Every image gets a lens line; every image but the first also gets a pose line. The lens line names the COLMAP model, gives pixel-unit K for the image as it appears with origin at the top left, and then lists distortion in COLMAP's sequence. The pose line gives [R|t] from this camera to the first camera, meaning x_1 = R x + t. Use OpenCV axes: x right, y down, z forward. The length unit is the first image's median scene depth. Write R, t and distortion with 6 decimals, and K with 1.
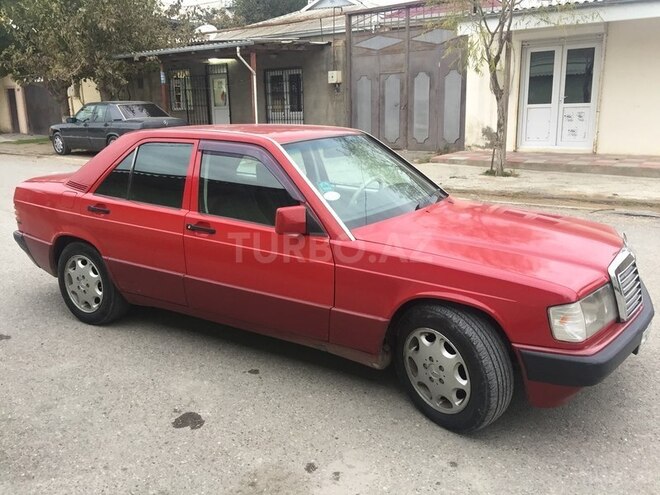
lens RADIAL K [[567.7, 0, 326.6], [0, 567.7, 247.5], [0, 0, 1]] dist [0.052096, -0.041392]
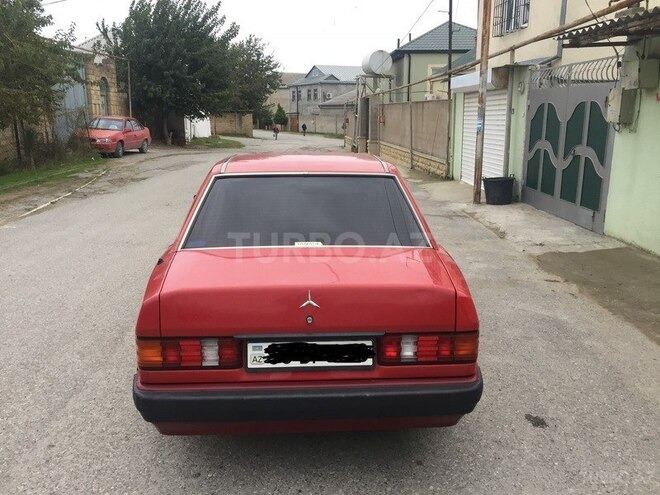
lens RADIAL K [[567.7, 0, 329.5], [0, 567.7, 247.9], [0, 0, 1]] dist [0.052096, -0.041392]
pose [[-0.577952, -0.173167, 0.797487, -1.180678], [0.197125, 0.918665, 0.342340, -0.471955], [-0.791905, 0.355060, -0.496808, 1.824870]]
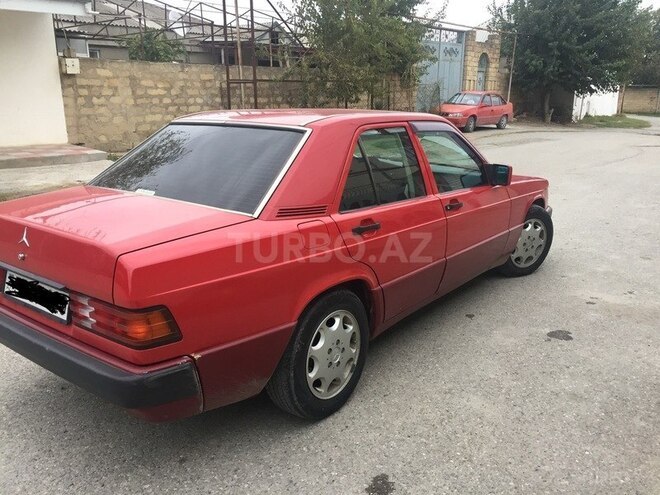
lens RADIAL K [[567.7, 0, 325.6], [0, 567.7, 246.8], [0, 0, 1]] dist [0.052096, -0.041392]
pose [[0.093802, -0.244649, 0.965064, -1.255027], [0.233192, 0.947772, 0.217600, -0.241660], [-0.967896, 0.204634, 0.145953, 1.088839]]
